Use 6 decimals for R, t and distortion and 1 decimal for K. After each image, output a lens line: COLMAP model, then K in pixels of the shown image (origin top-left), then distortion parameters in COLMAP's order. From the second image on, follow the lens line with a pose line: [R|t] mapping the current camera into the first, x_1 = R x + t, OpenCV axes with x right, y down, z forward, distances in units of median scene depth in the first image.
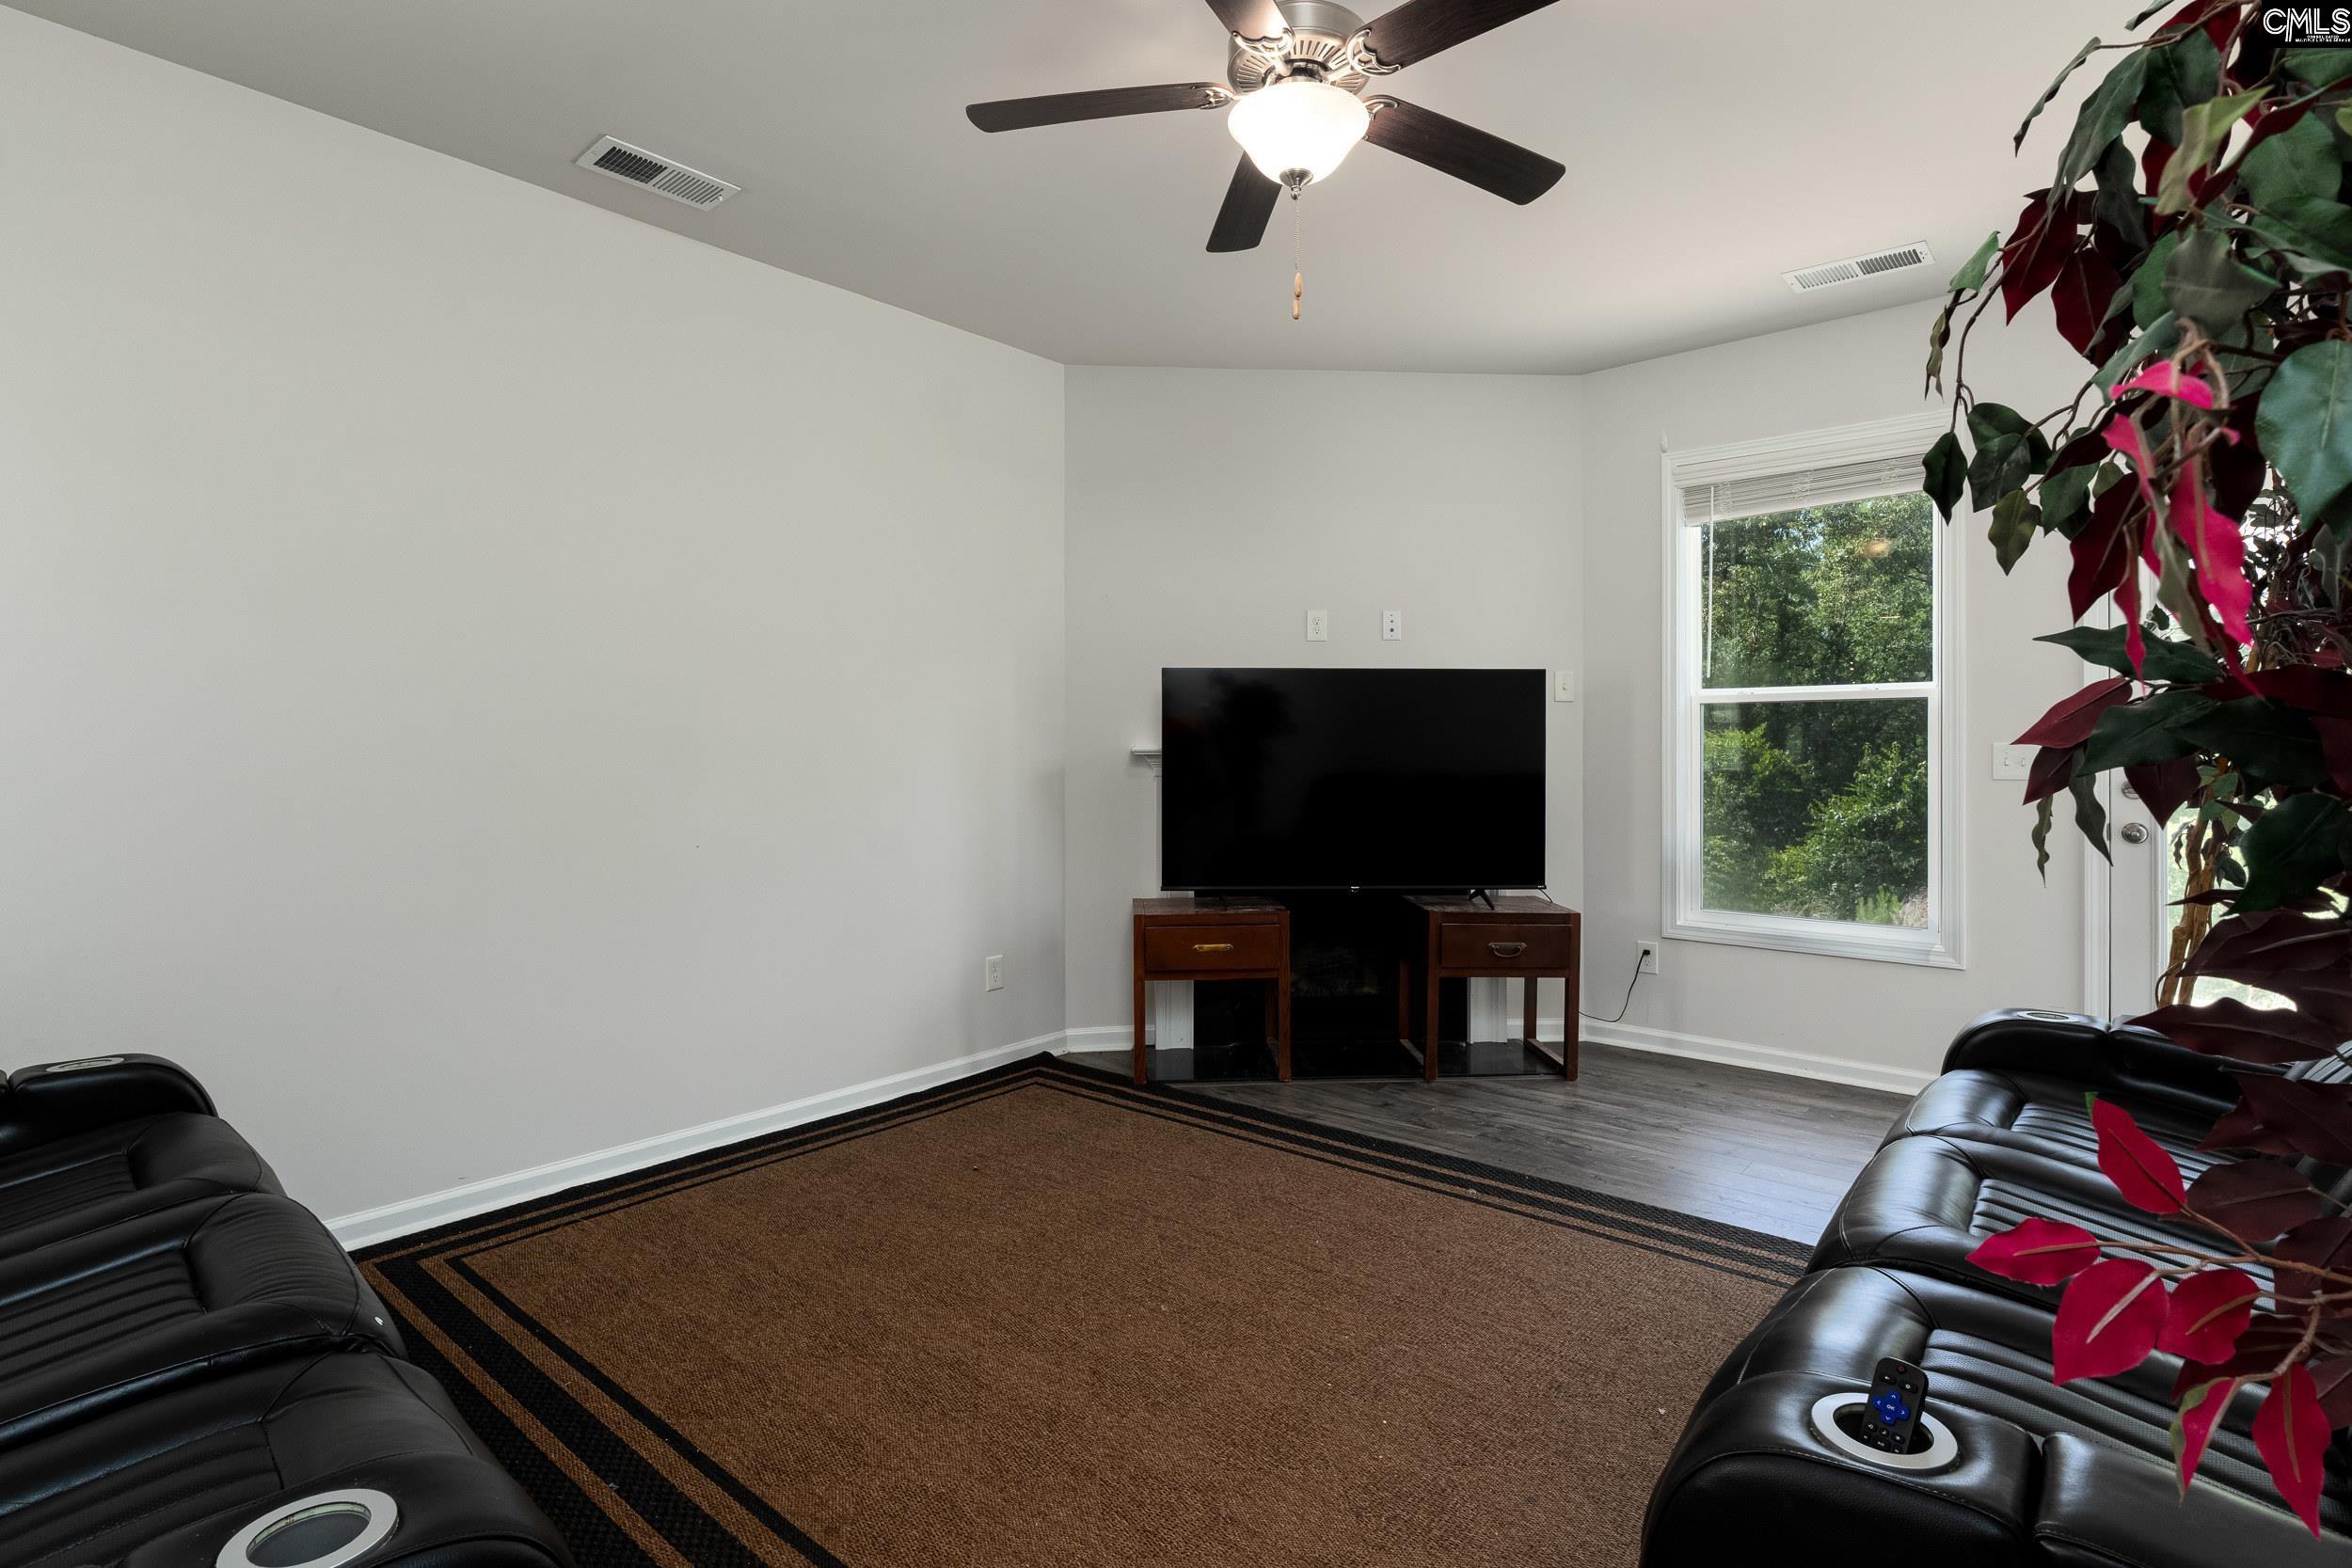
lens RADIAL K [[1142.5, 0, 1173.5], [0, 1142.5, 735.7], [0, 0, 1]] dist [-0.001697, 0.000218]
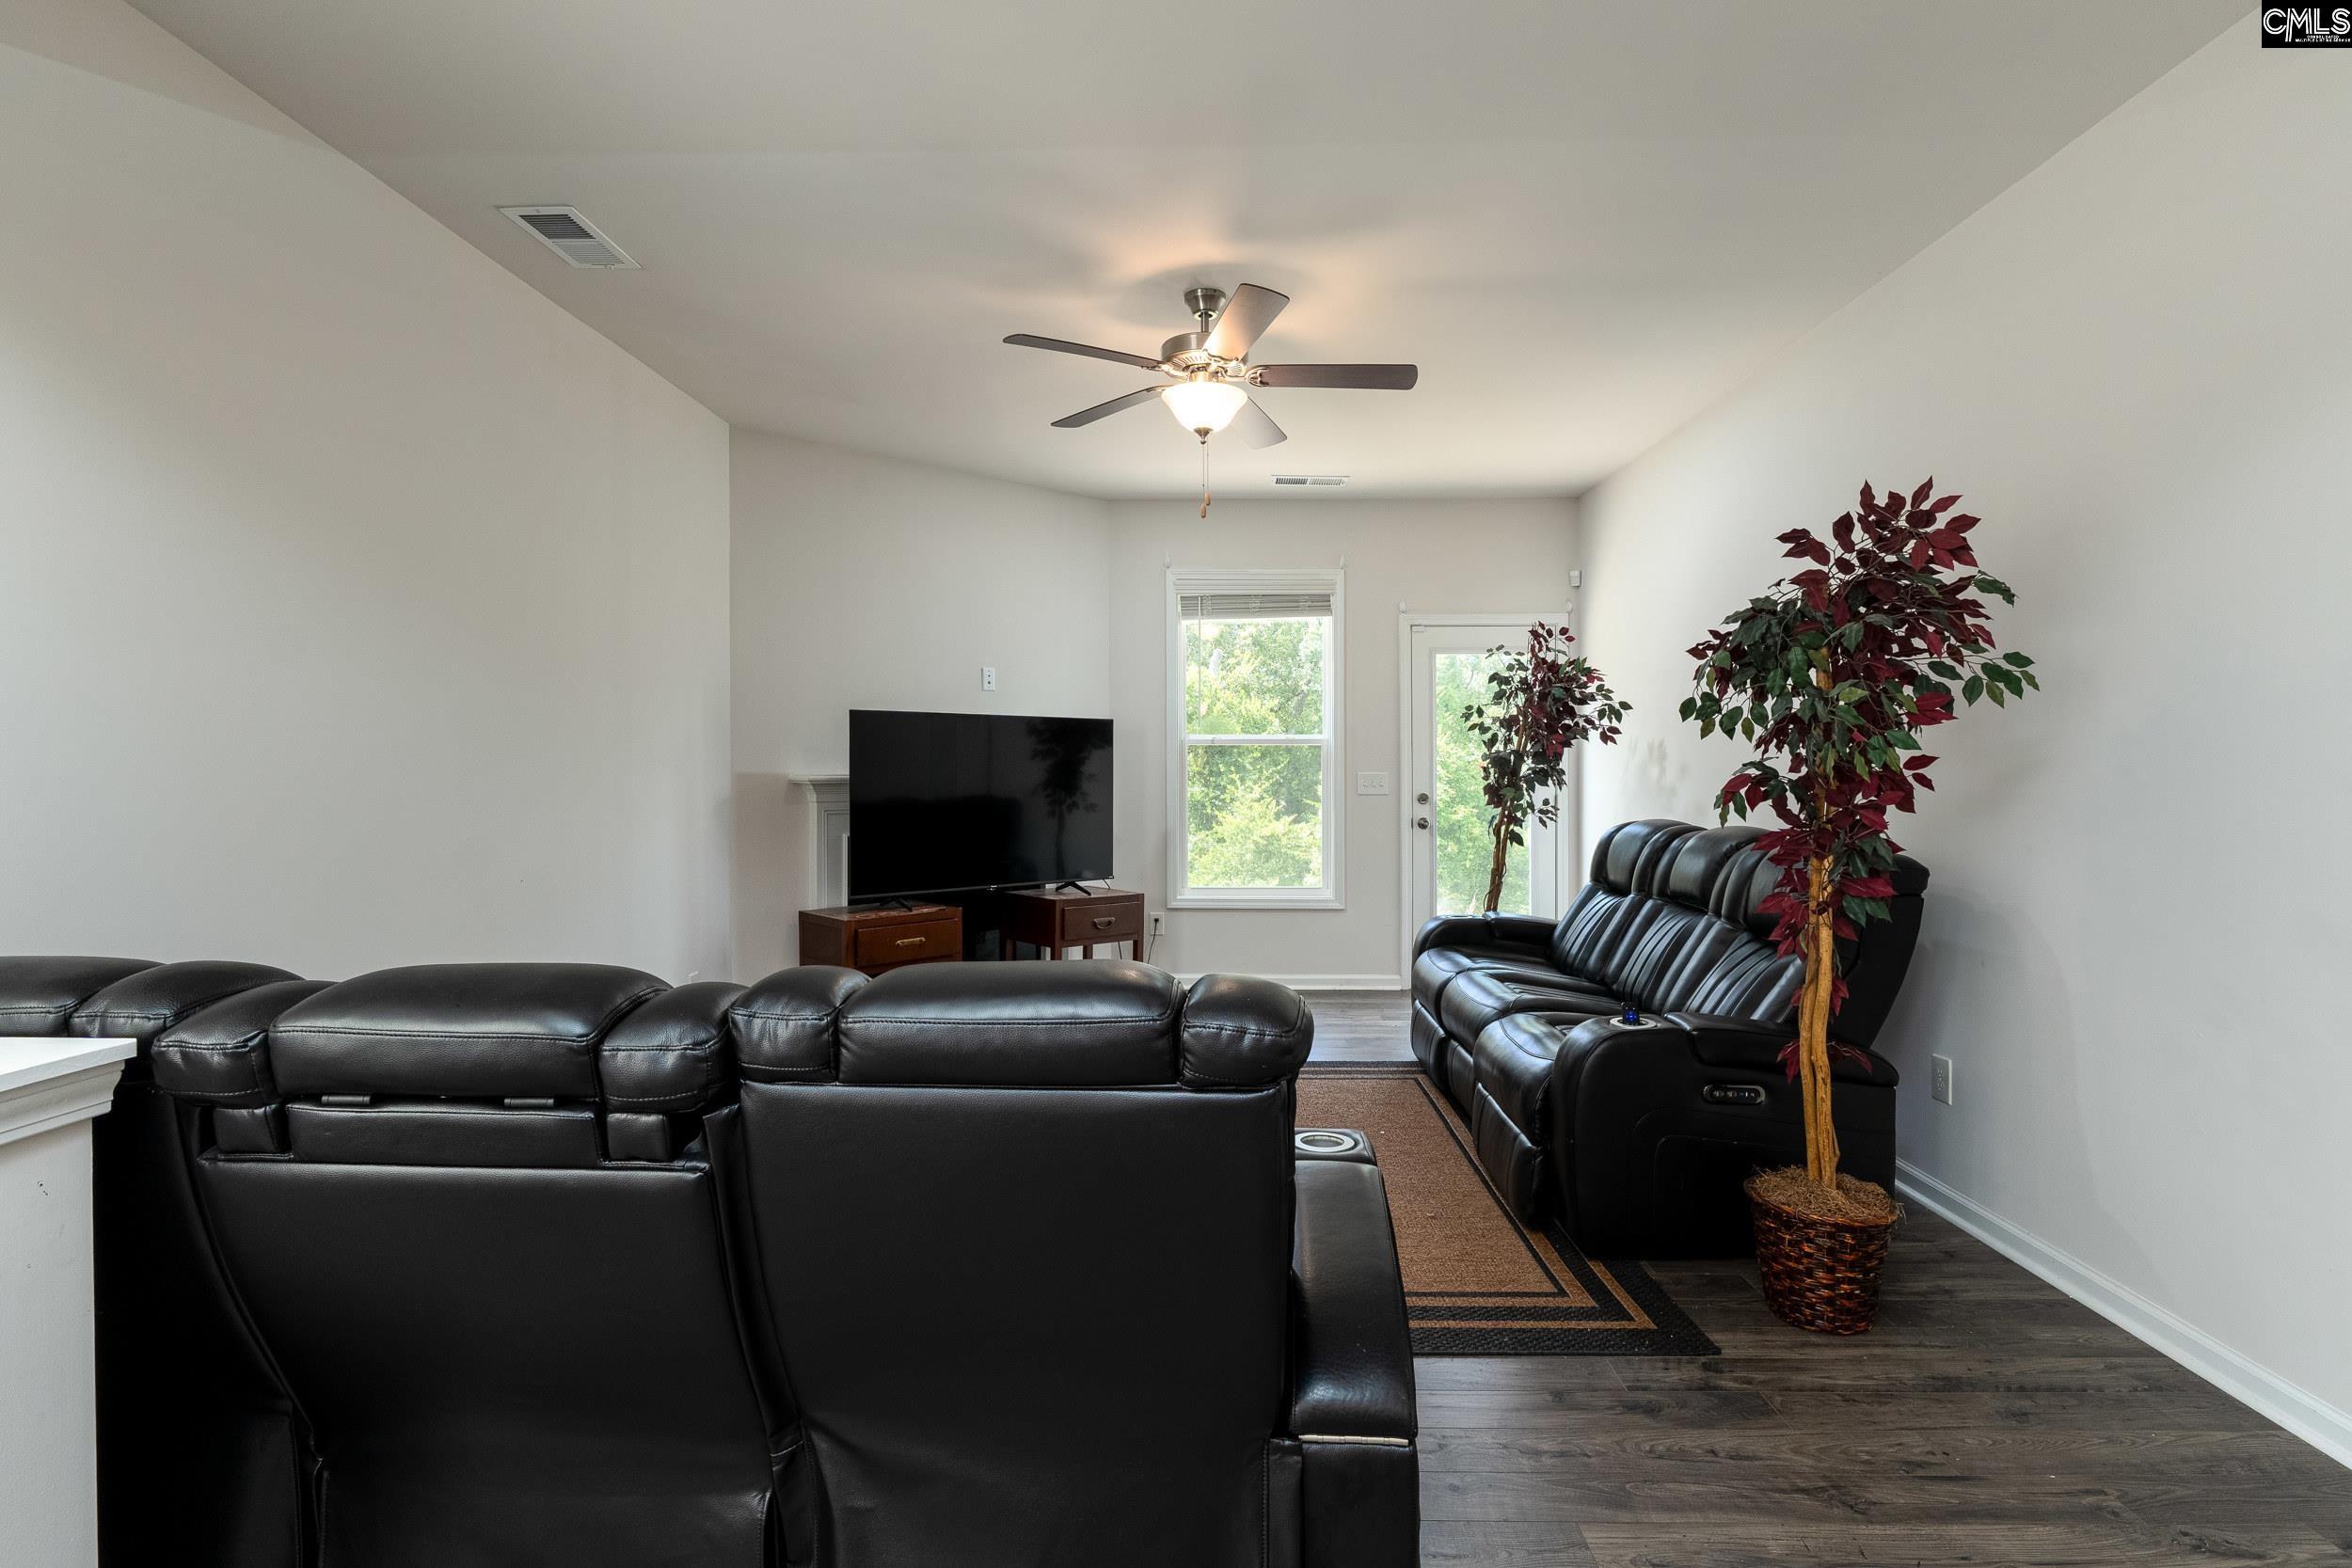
lens RADIAL K [[1142.5, 0, 1173.5], [0, 1142.5, 735.7], [0, 0, 1]] dist [-0.001697, 0.000218]
pose [[0.780566, 0.017494, 0.624828, -0.492106], [-0.008363, 0.999811, -0.017545, -0.014813], [-0.625017, 0.008469, 0.780565, -0.126647]]
